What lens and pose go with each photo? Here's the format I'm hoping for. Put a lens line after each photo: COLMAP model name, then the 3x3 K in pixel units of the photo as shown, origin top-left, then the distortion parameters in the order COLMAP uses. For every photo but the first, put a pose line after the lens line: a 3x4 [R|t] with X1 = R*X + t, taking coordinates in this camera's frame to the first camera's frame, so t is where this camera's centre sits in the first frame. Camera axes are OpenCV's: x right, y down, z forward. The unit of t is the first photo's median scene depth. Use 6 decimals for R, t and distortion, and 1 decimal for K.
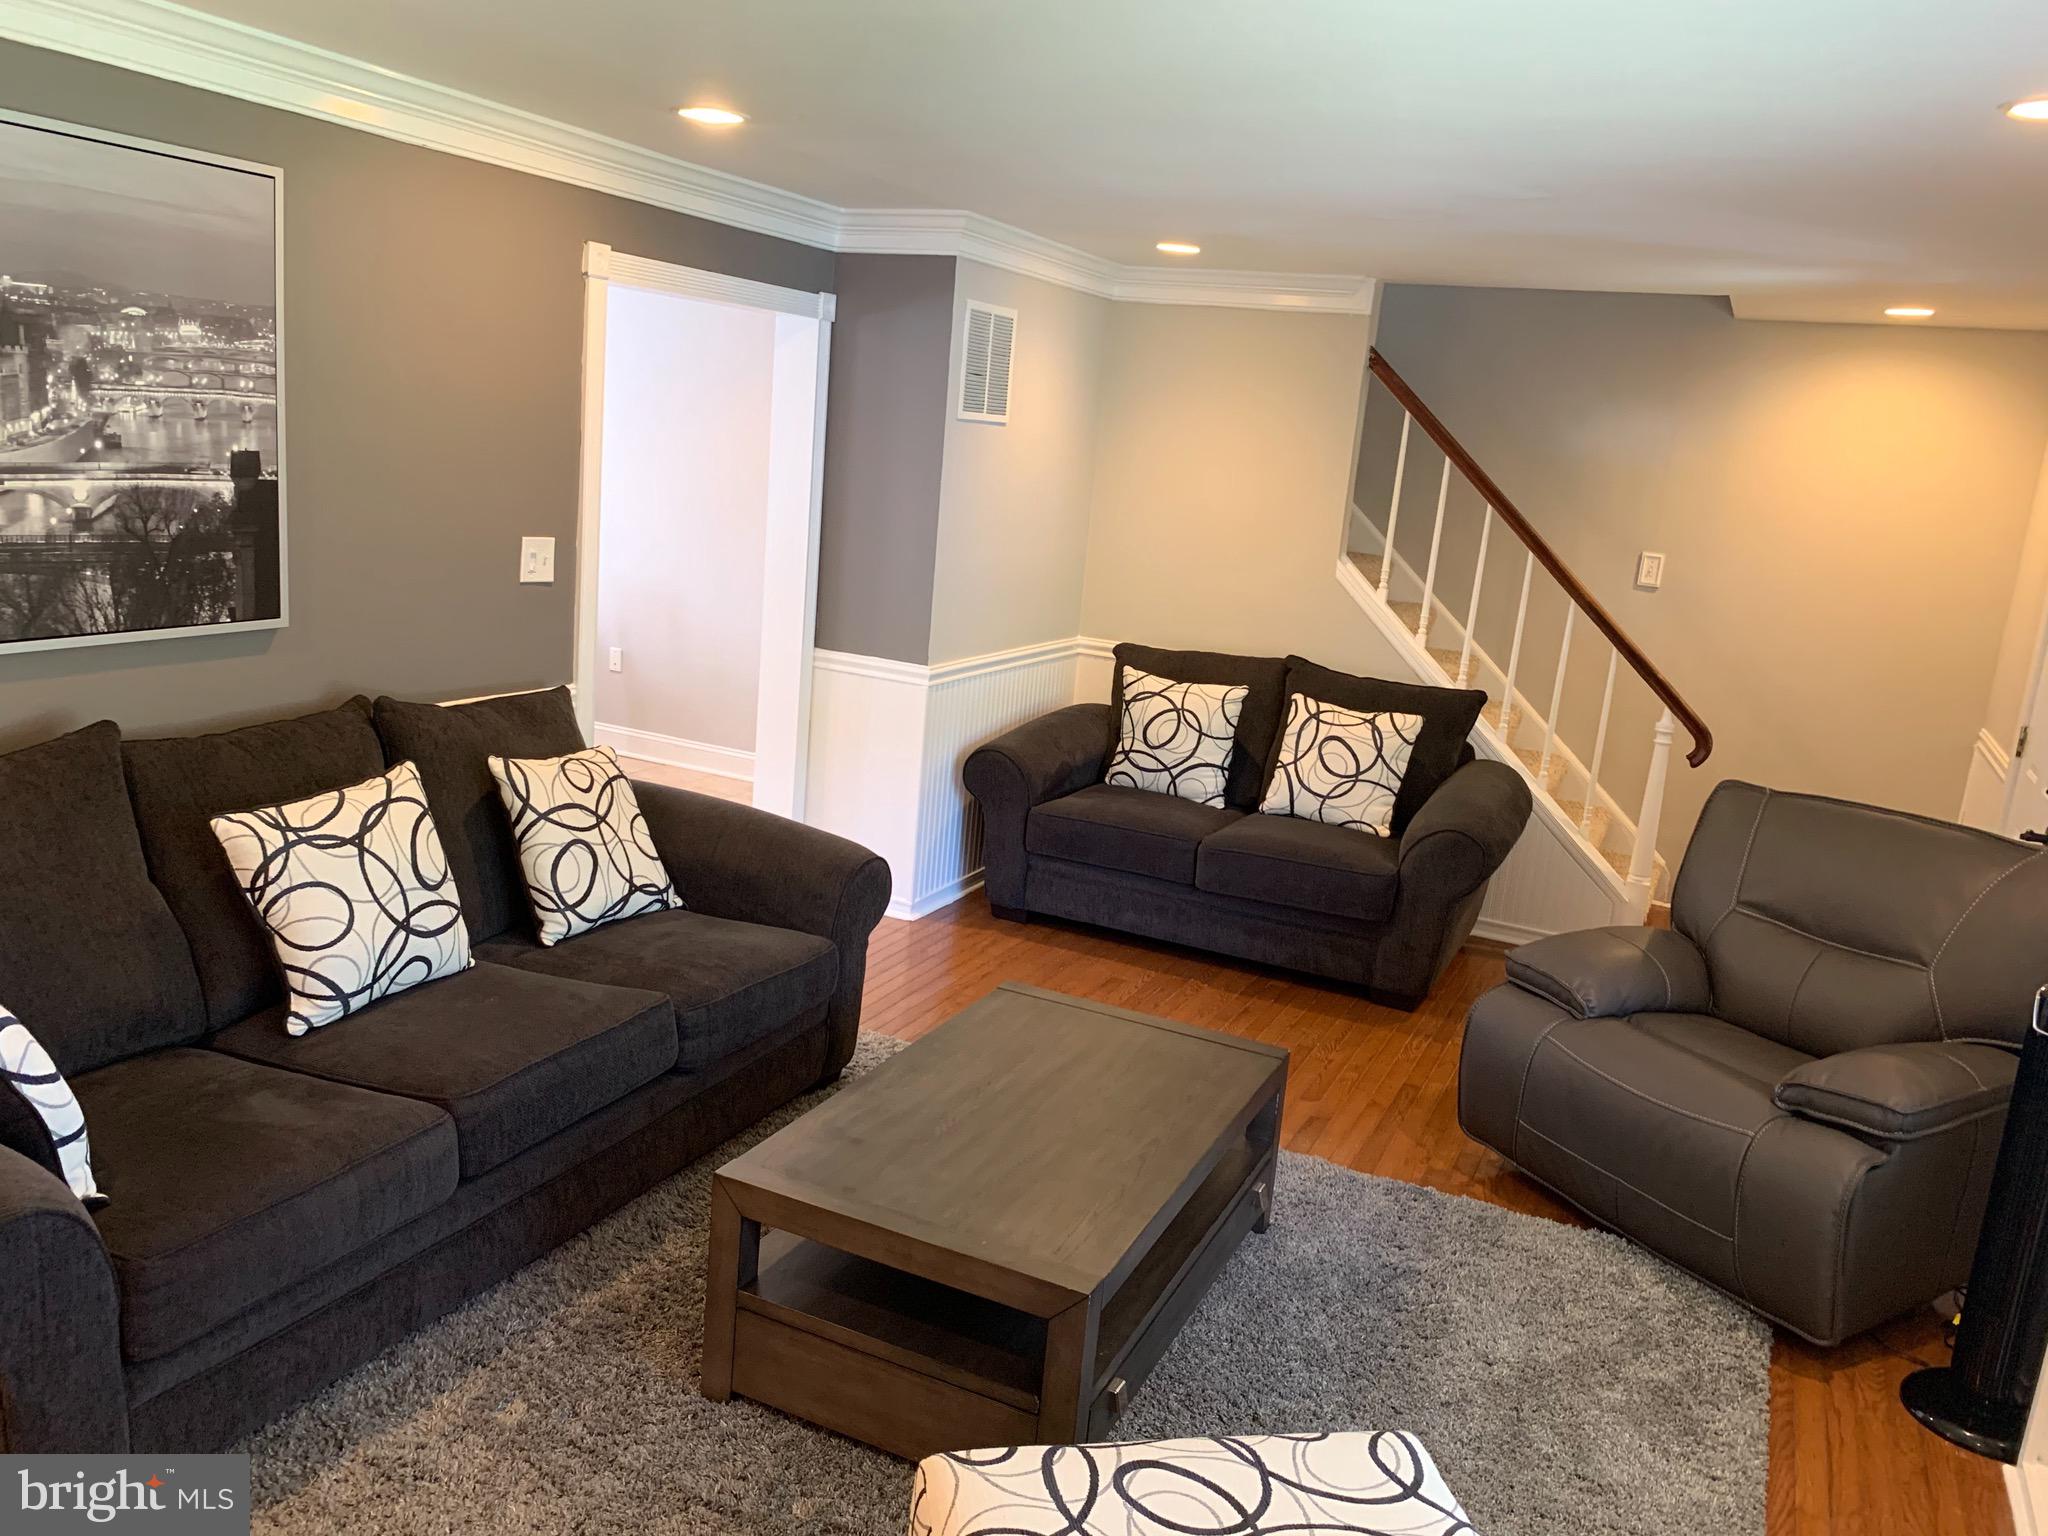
lens RADIAL K [[1549.0, 0, 983.0], [0, 1549.0, 767.0], [0, 0, 1]] dist [0.052848, -0.082018]
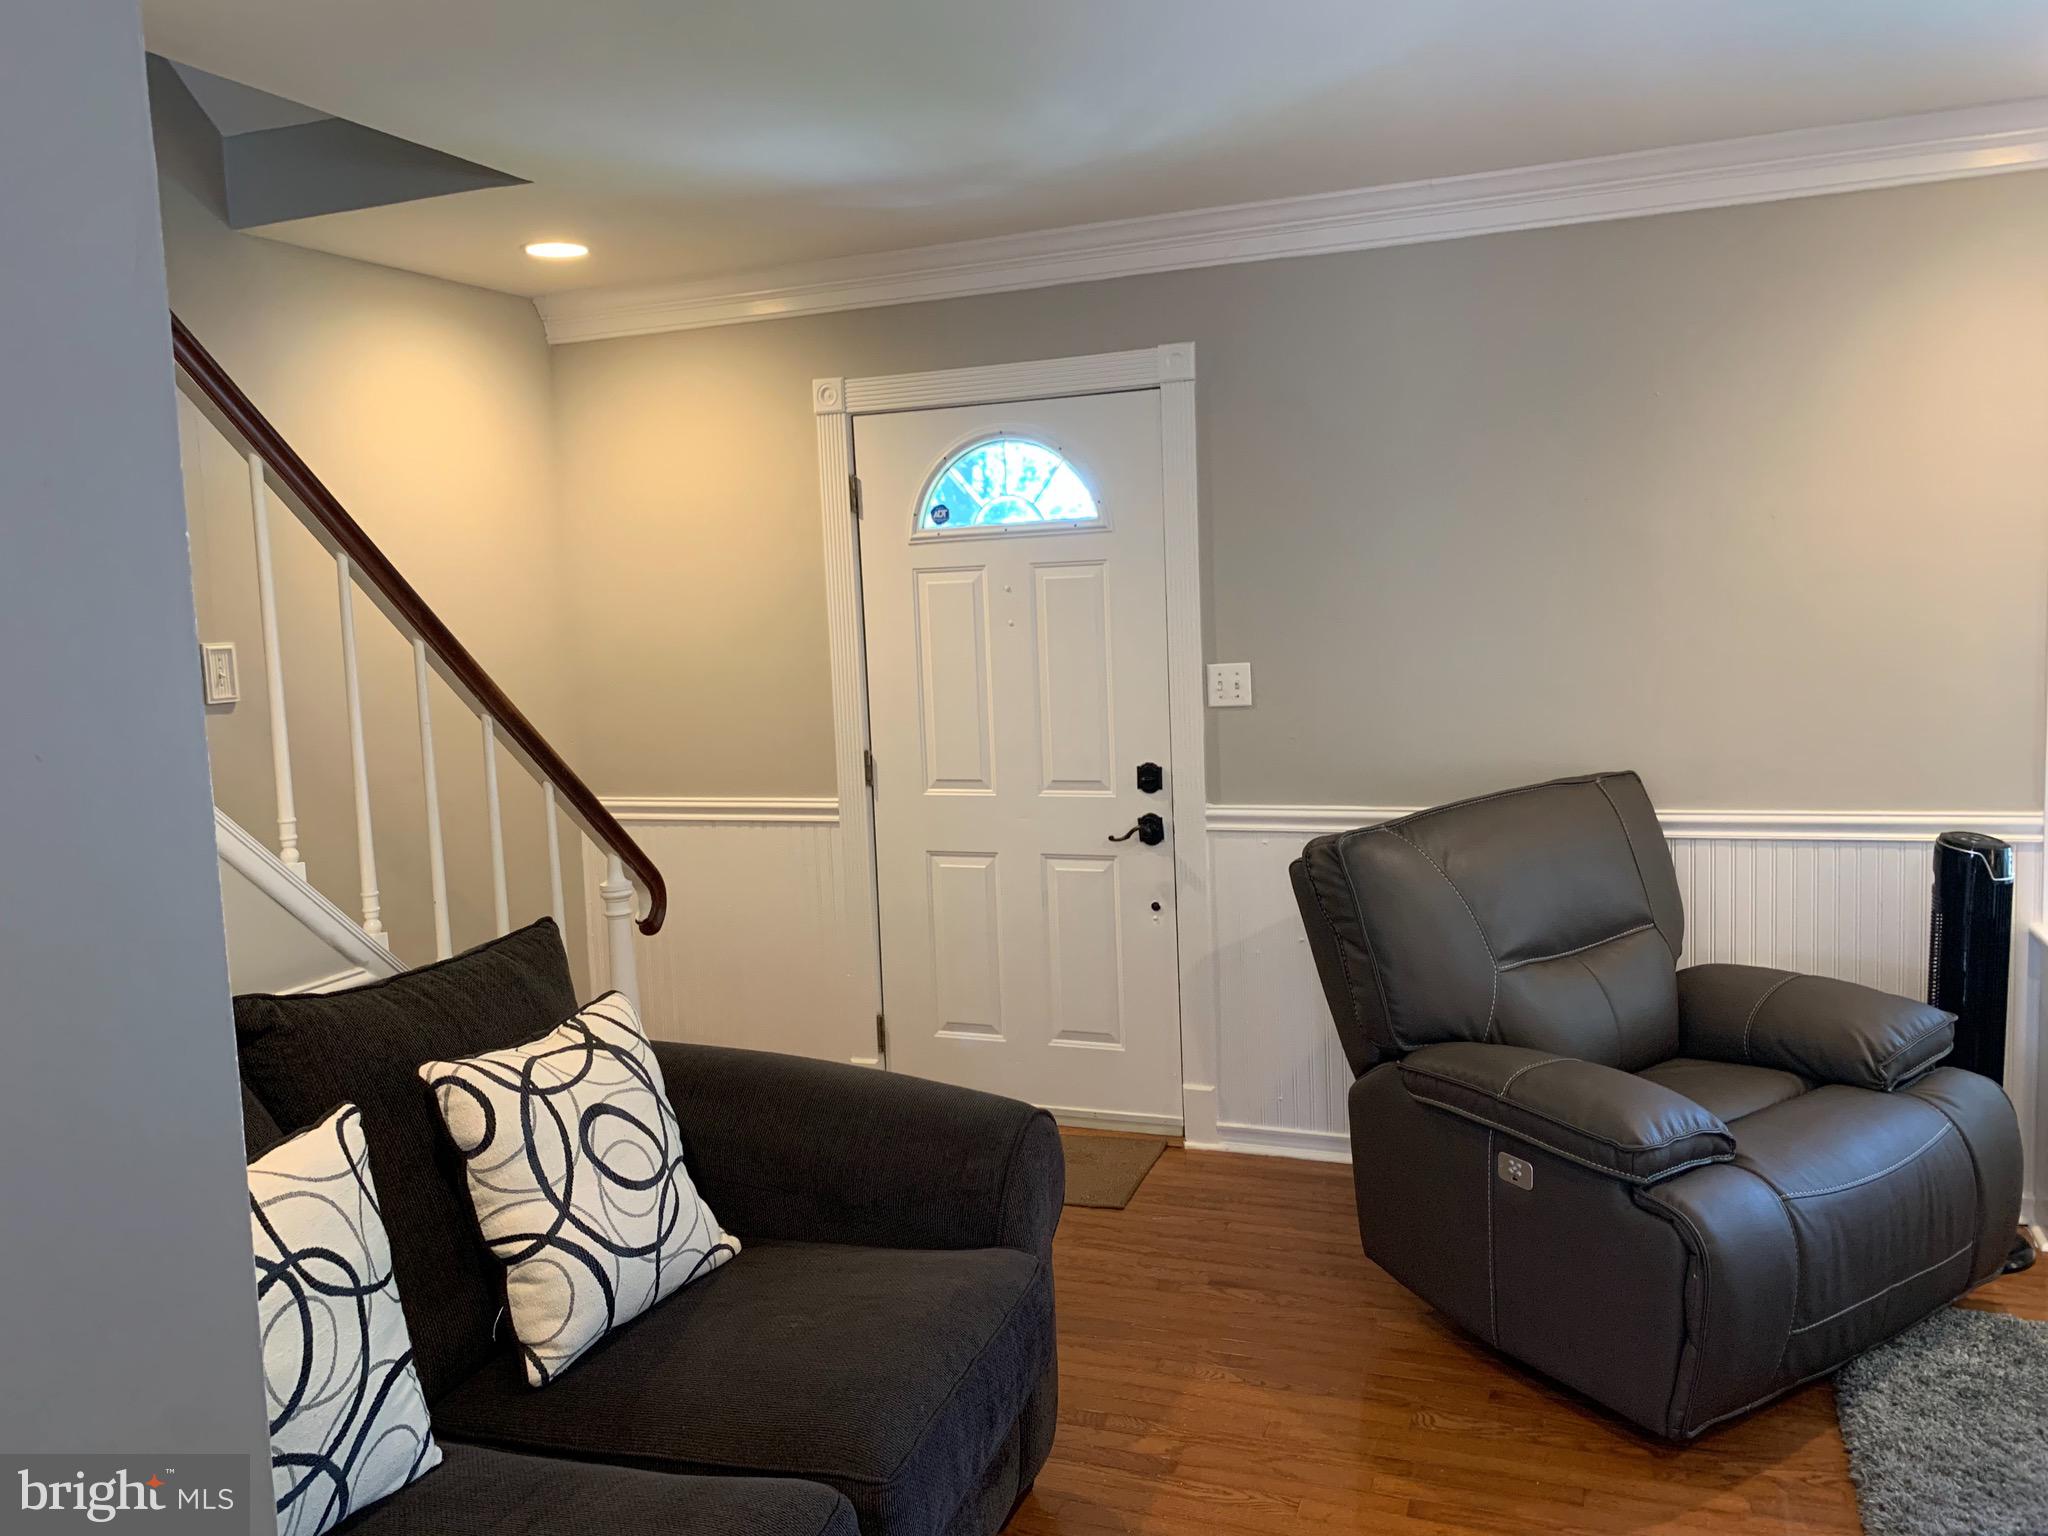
lens RADIAL K [[1573.9, 0, 1012.5], [0, 1573.9, 765.0], [0, 0, 1]] dist [0.072801, -0.108407]
pose [[-0.093095, -0.185911, 0.978146, -0.193292], [0.250050, 0.946562, 0.203707, -0.177263], [-0.963747, 0.263549, -0.041633, 0.961464]]
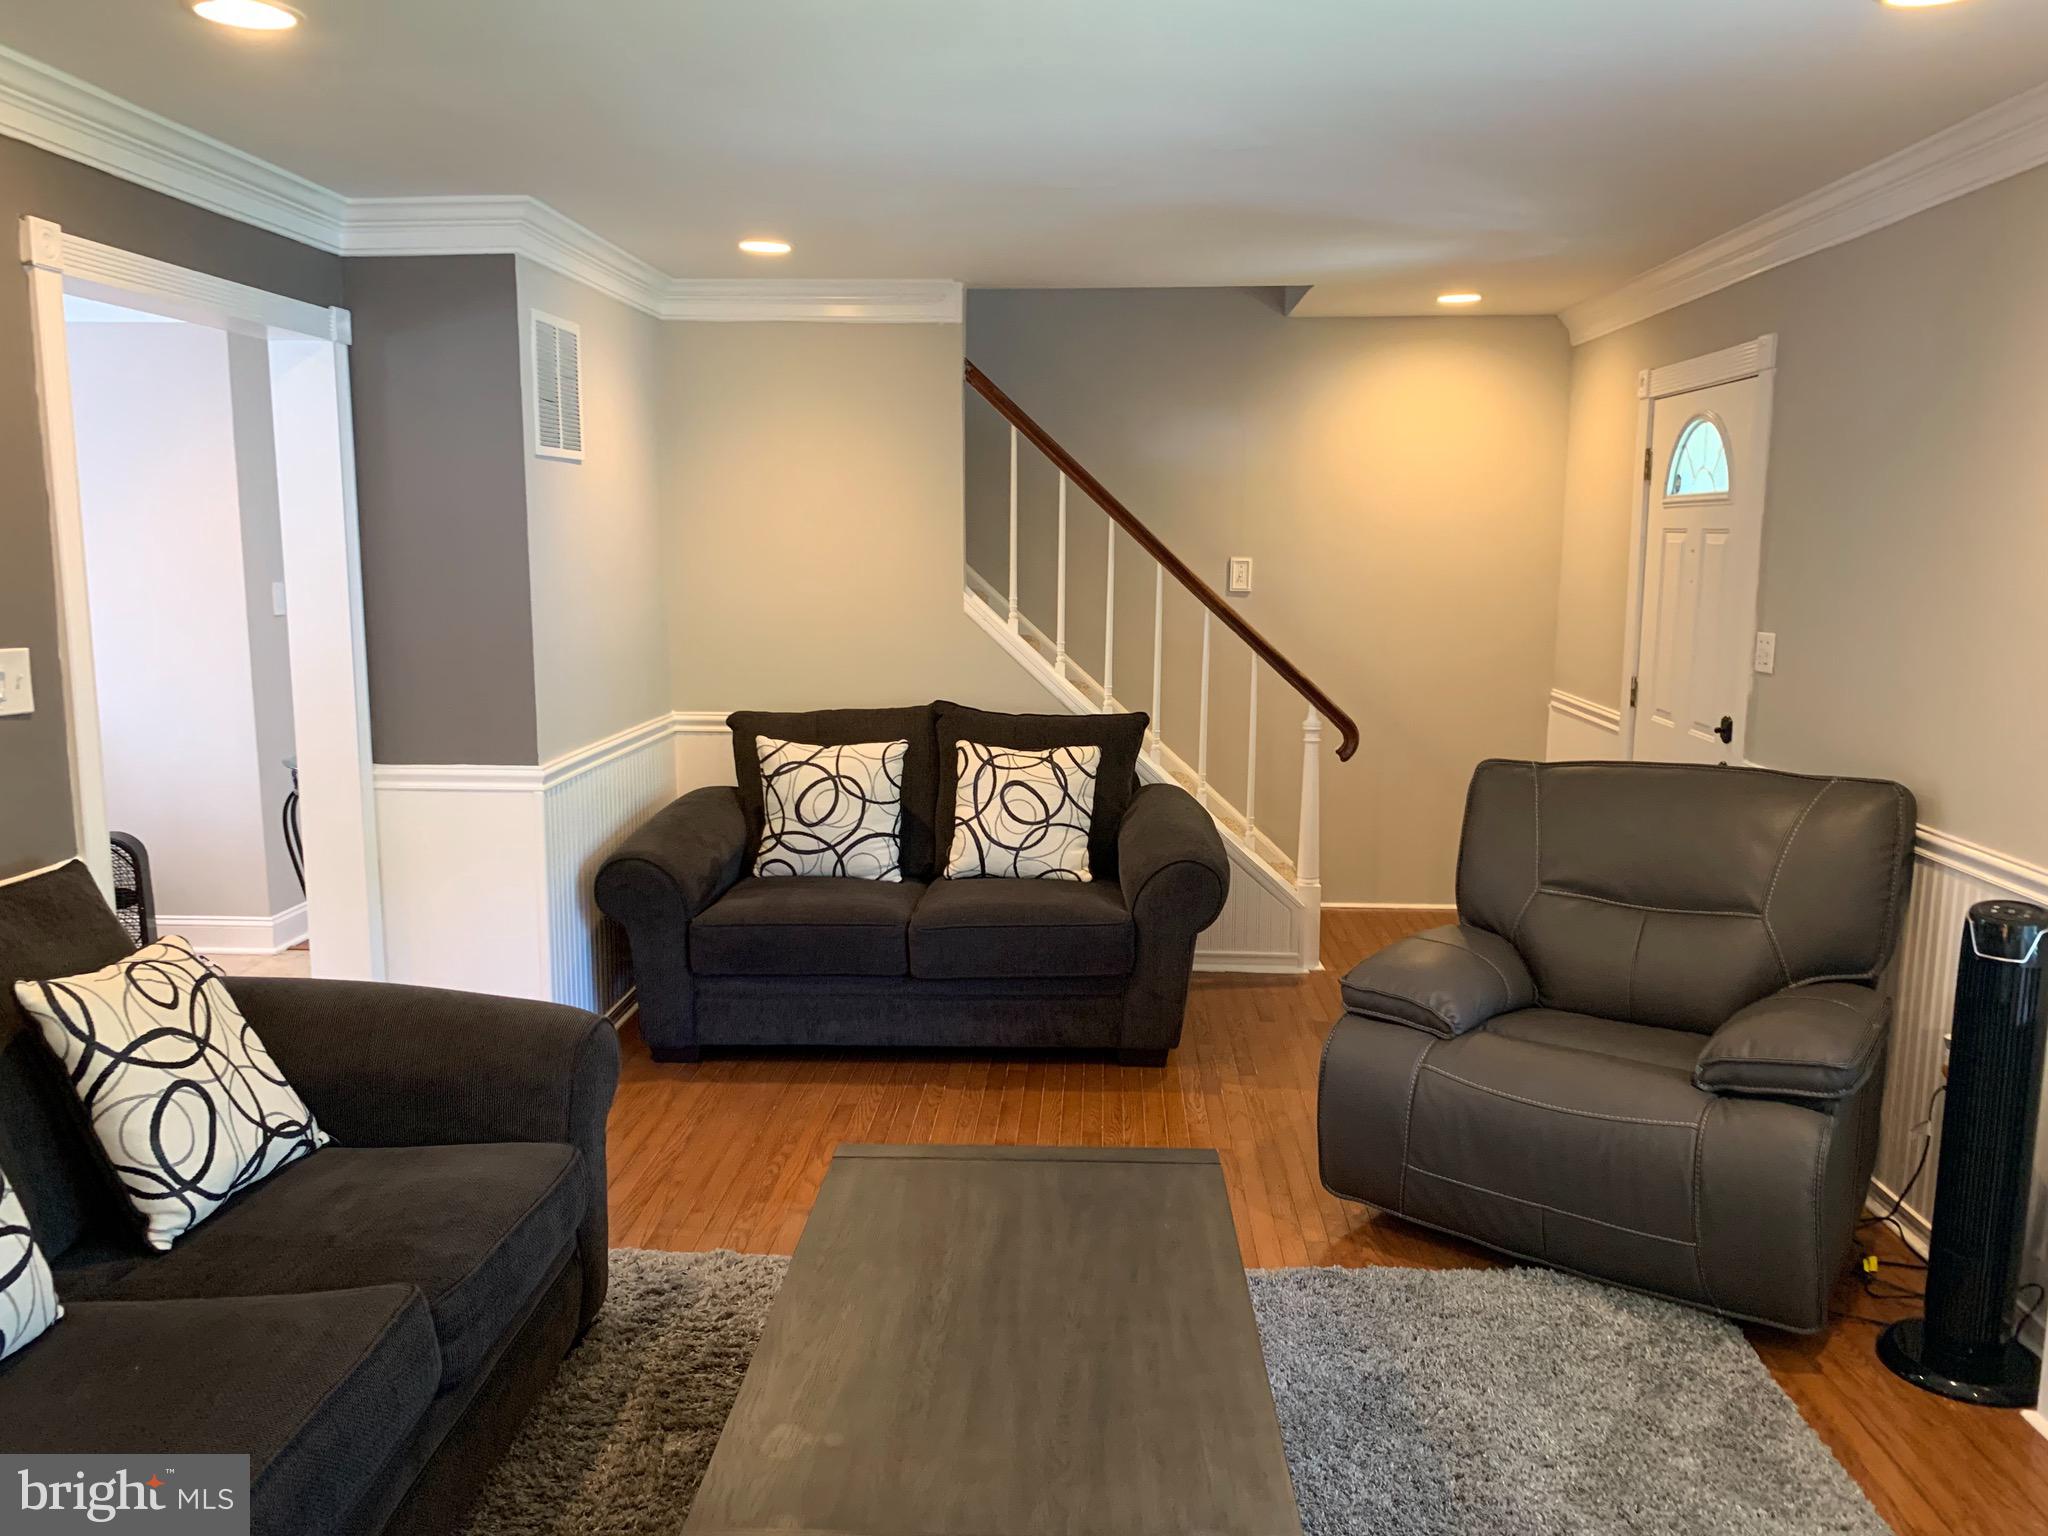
lens RADIAL K [[1573.9, 0, 1012.5], [0, 1573.9, 765.0], [0, 0, 1]] dist [0.072801, -0.108407]
pose [[0.914953, -0.138620, 0.379005, -0.129781], [0.157061, 0.987425, -0.018012, -0.013778], [-0.371742, 0.076007, 0.925219, 0.168400]]
